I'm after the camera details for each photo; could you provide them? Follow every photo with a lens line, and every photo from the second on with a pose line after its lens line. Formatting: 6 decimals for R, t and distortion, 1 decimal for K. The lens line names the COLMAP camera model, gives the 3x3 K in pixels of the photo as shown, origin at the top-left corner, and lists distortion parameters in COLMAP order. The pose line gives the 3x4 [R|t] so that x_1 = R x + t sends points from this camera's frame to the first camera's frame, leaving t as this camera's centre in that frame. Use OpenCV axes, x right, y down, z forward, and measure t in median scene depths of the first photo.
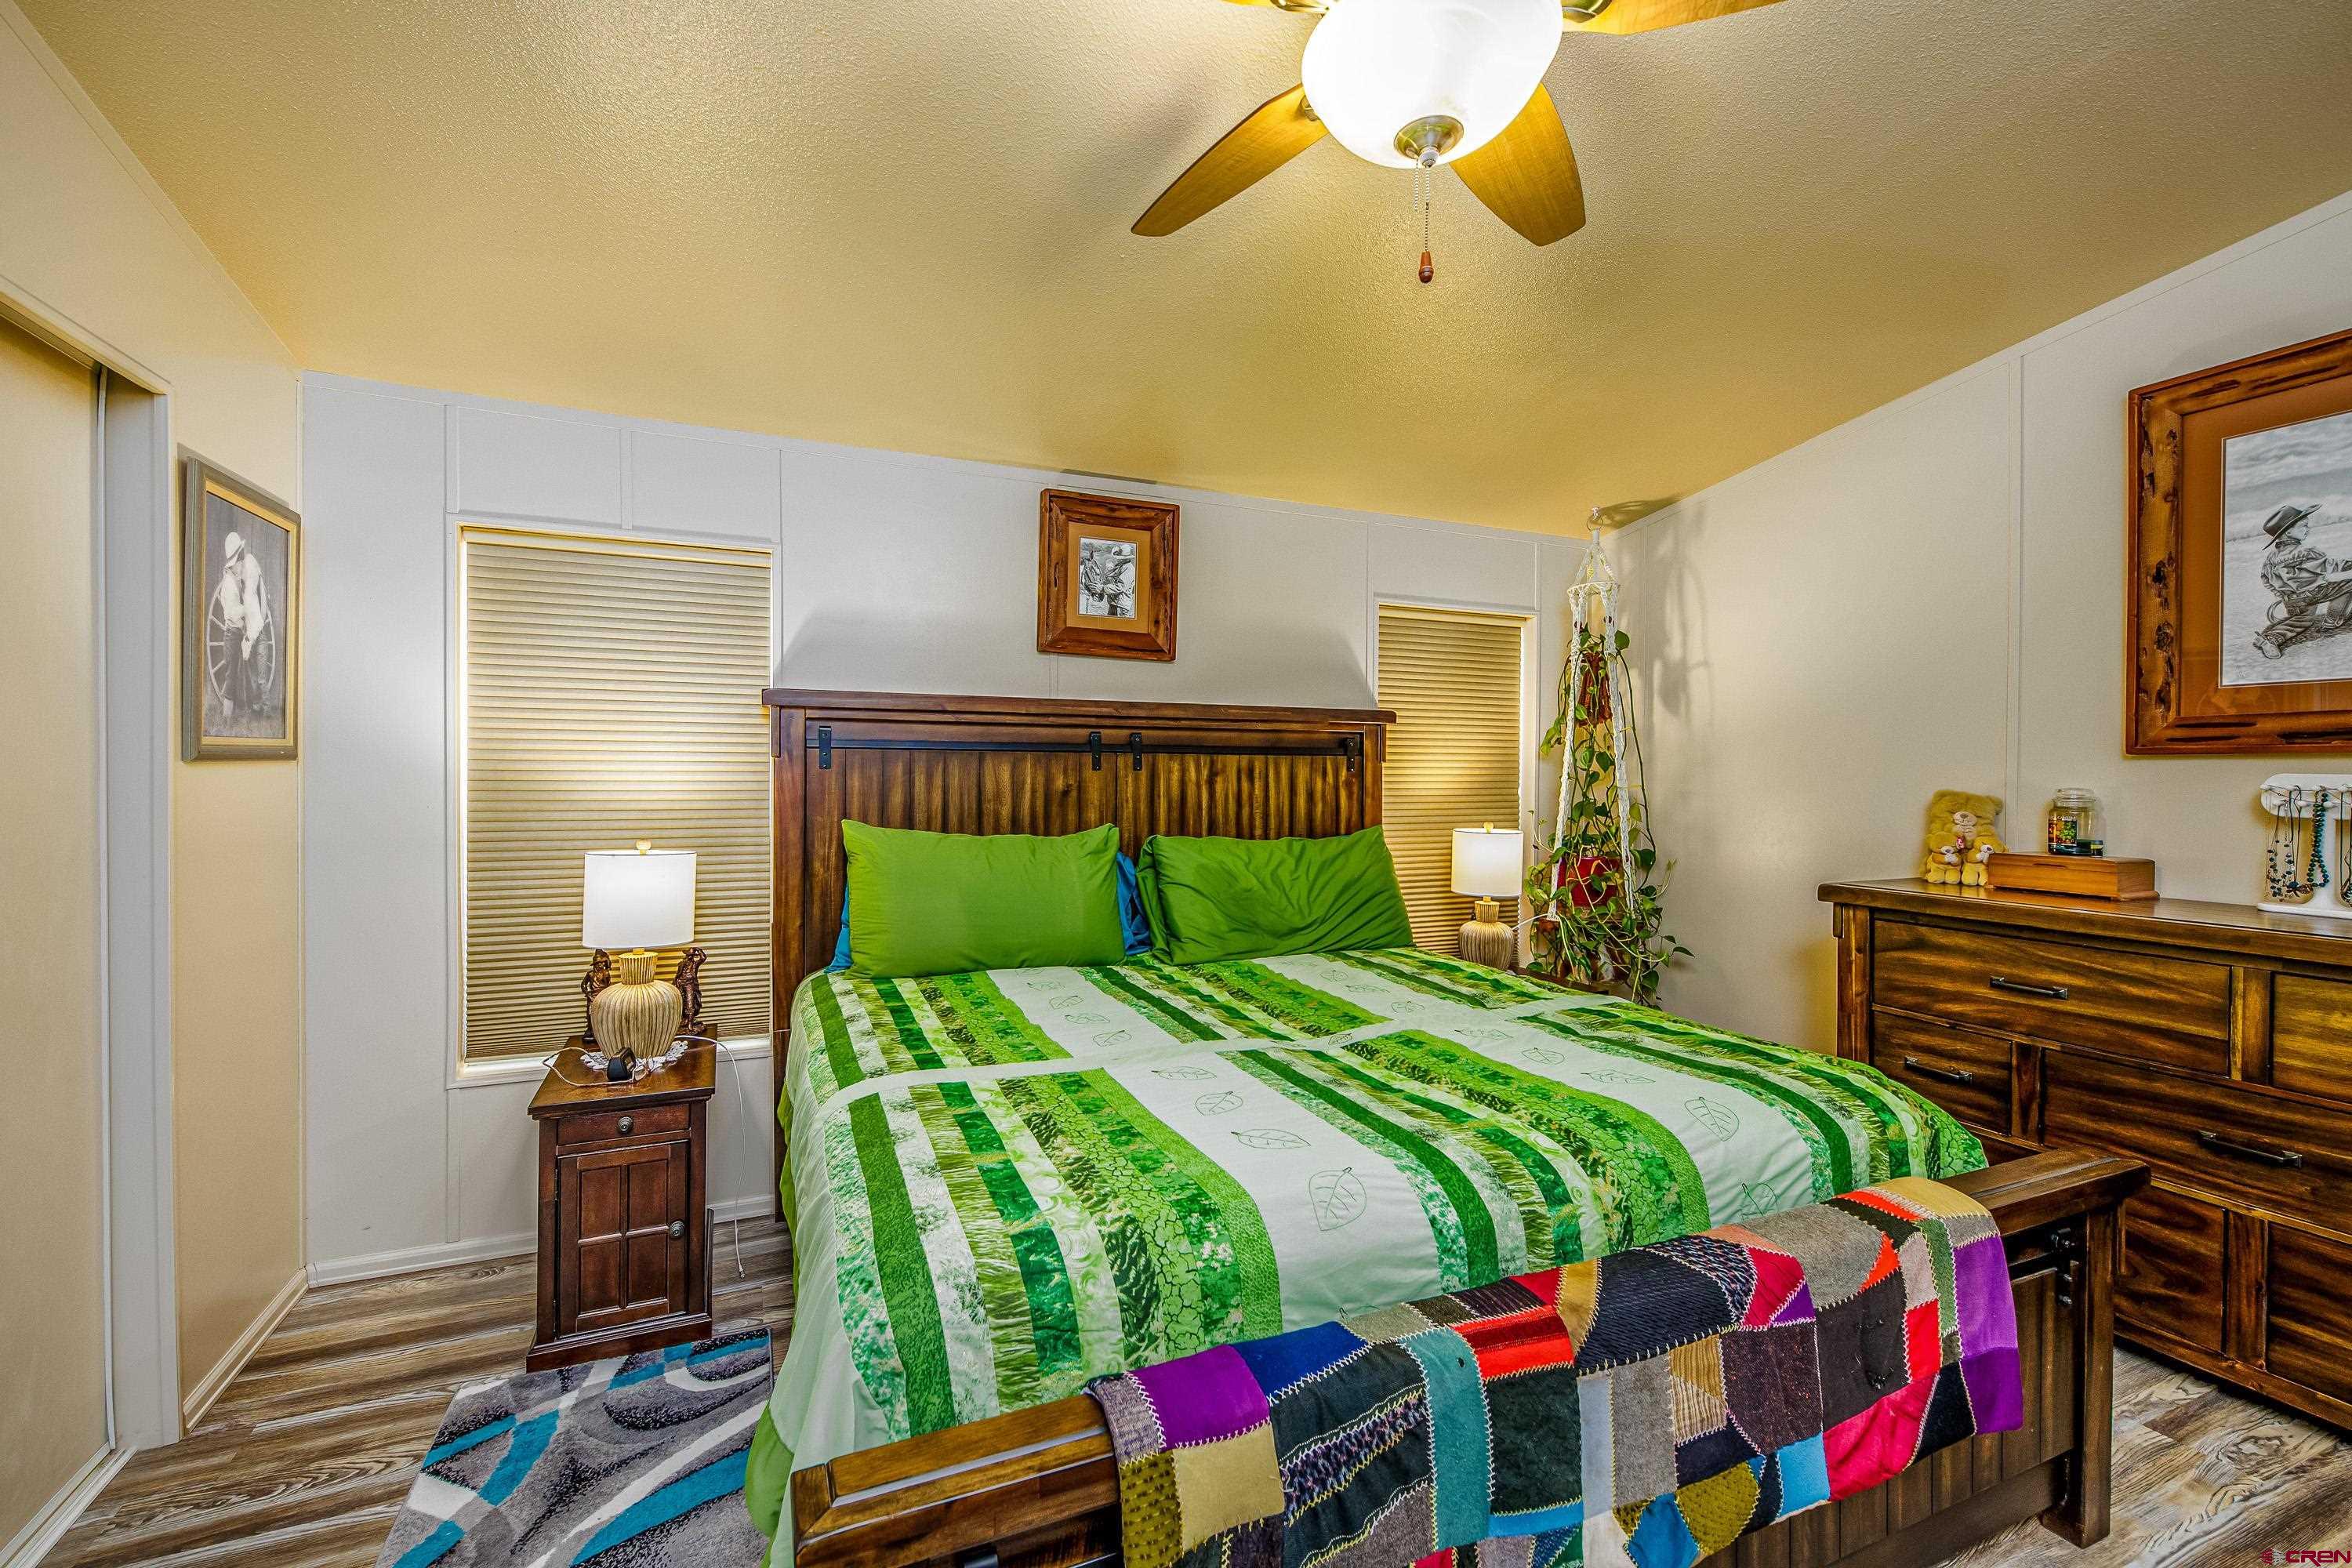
lens RADIAL K [[968.8, 0, 1179.6], [0, 968.8, 768.3], [0, 0, 1]] dist [-0.000828, -0.000846]
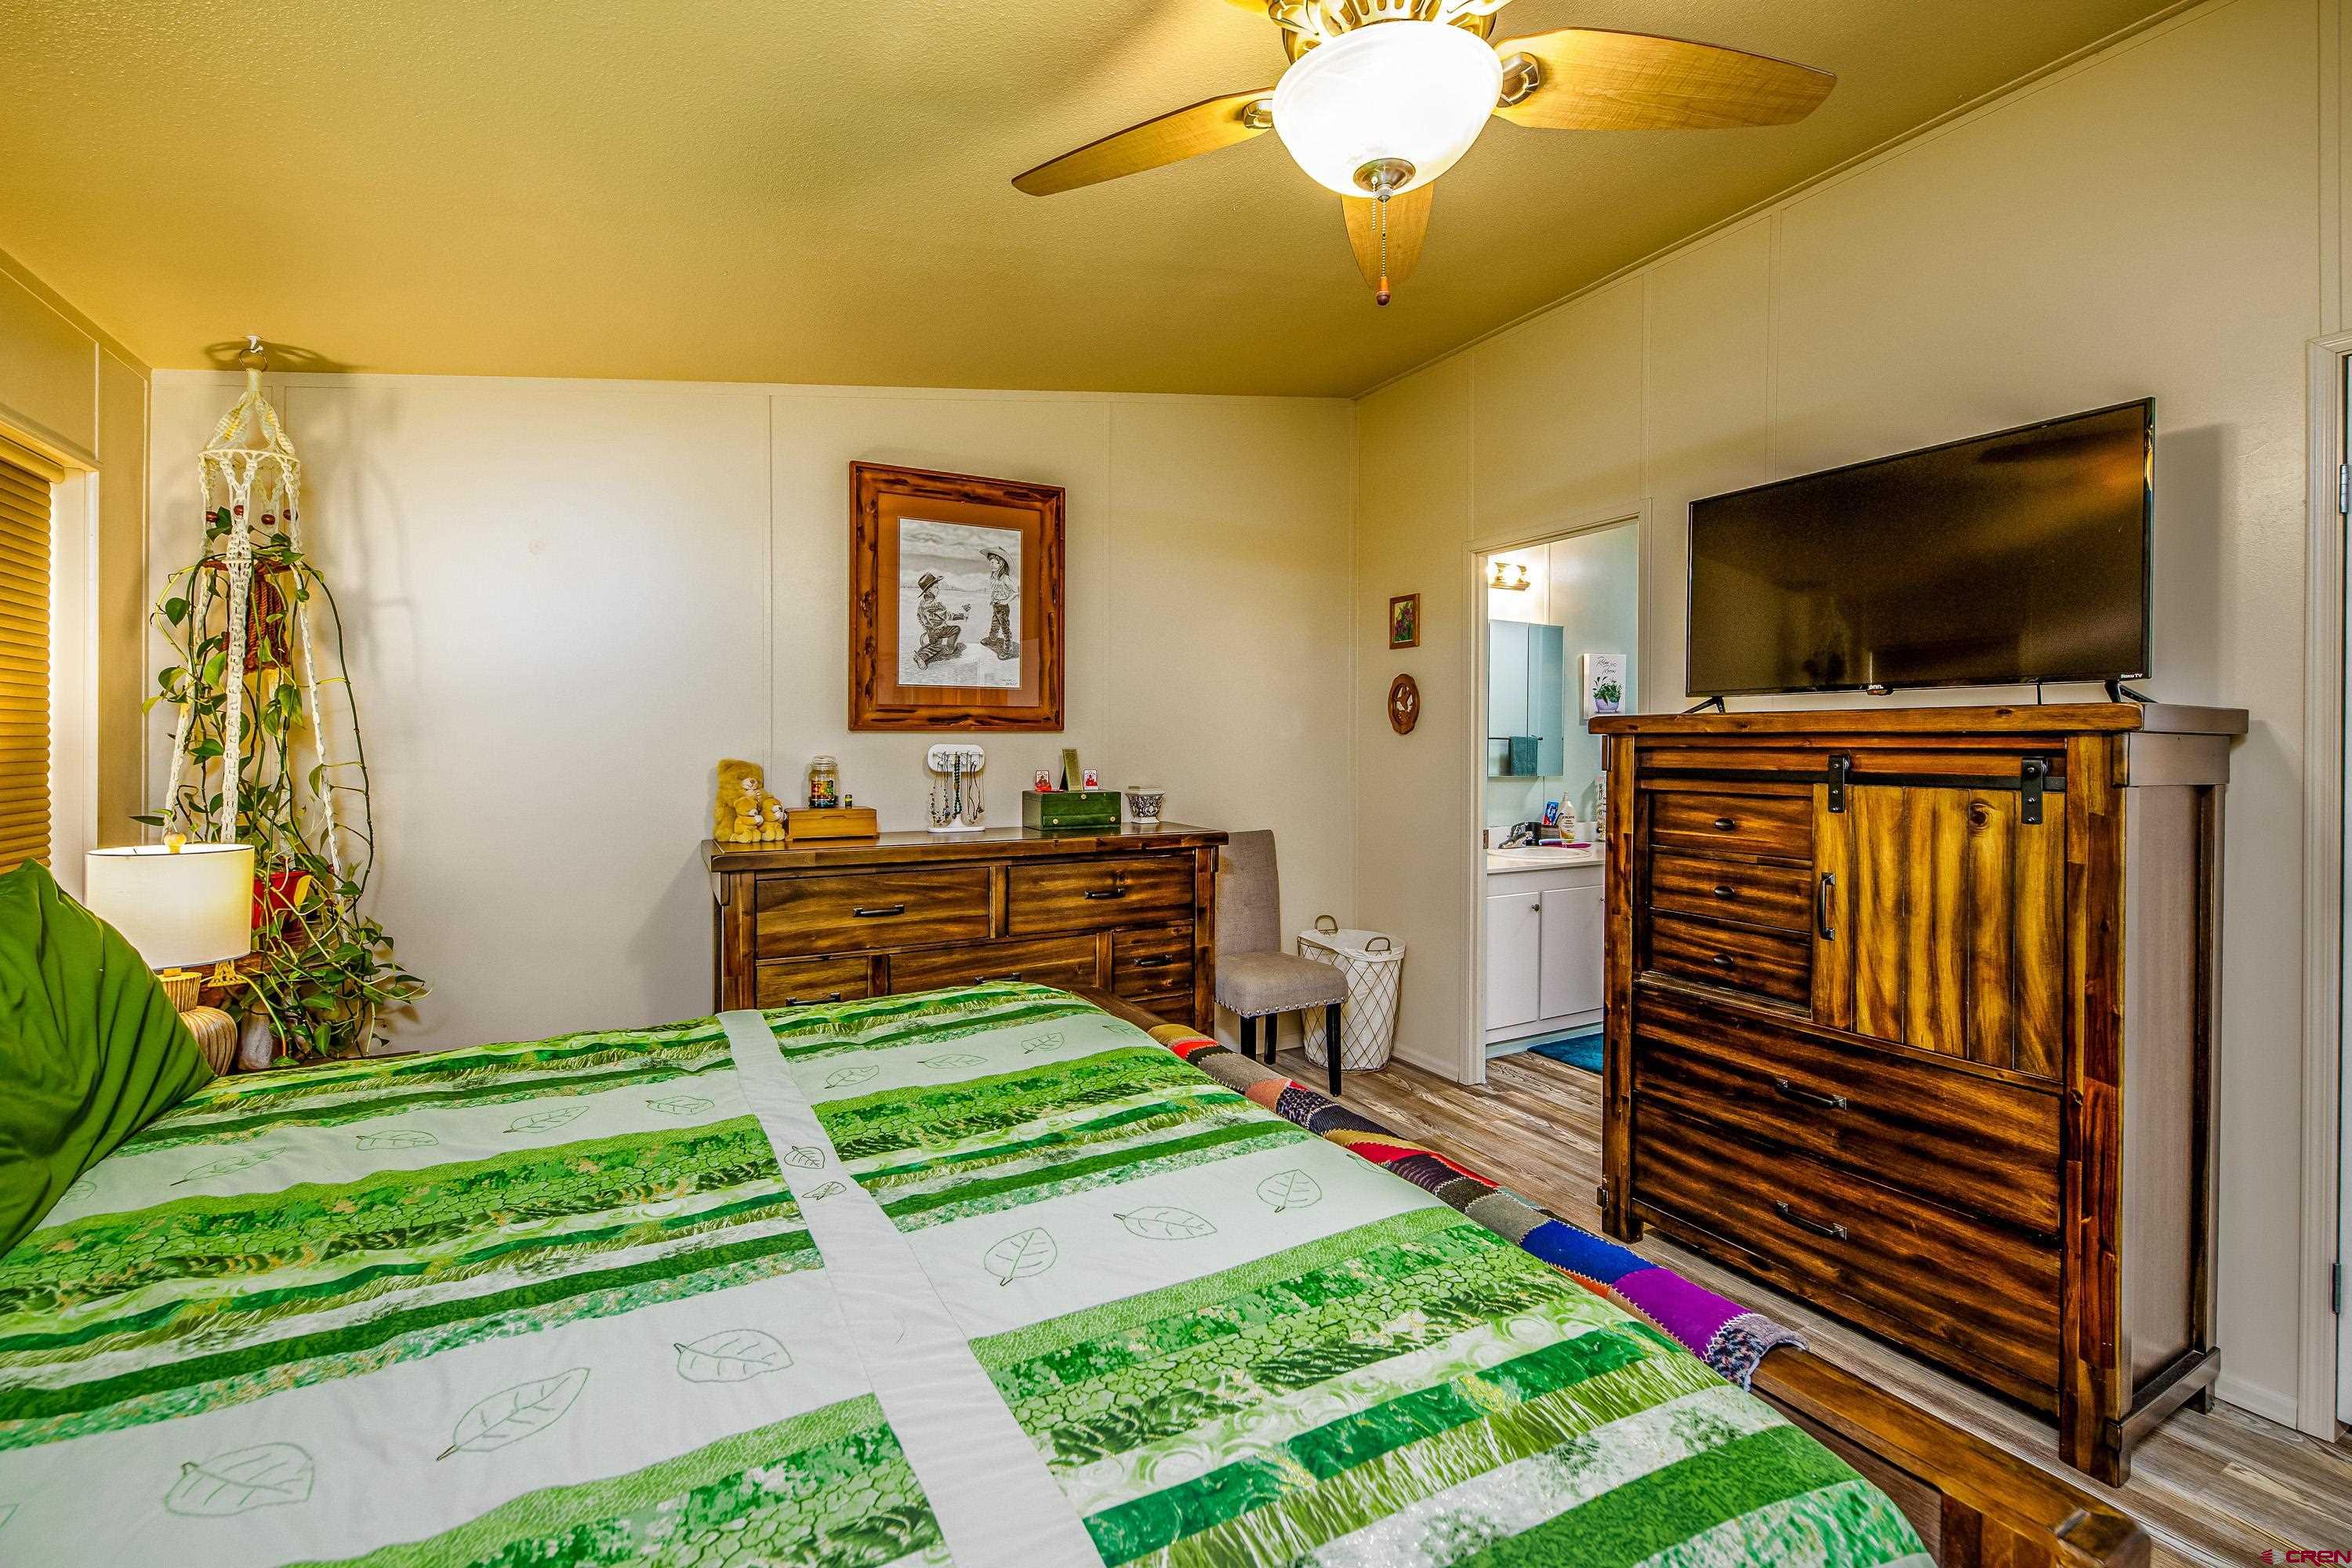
lens RADIAL K [[983.6, 0, 1168.3], [0, 983.6, 741.6], [0, 0, 1]] dist [0.008347, -0.000249]
pose [[-0.072893, -0.002378, 0.997337, -0.545066], [-0.006522, 0.999977, 0.001908, -0.004669], [-0.997318, -0.006365, -0.072907, 0.850774]]
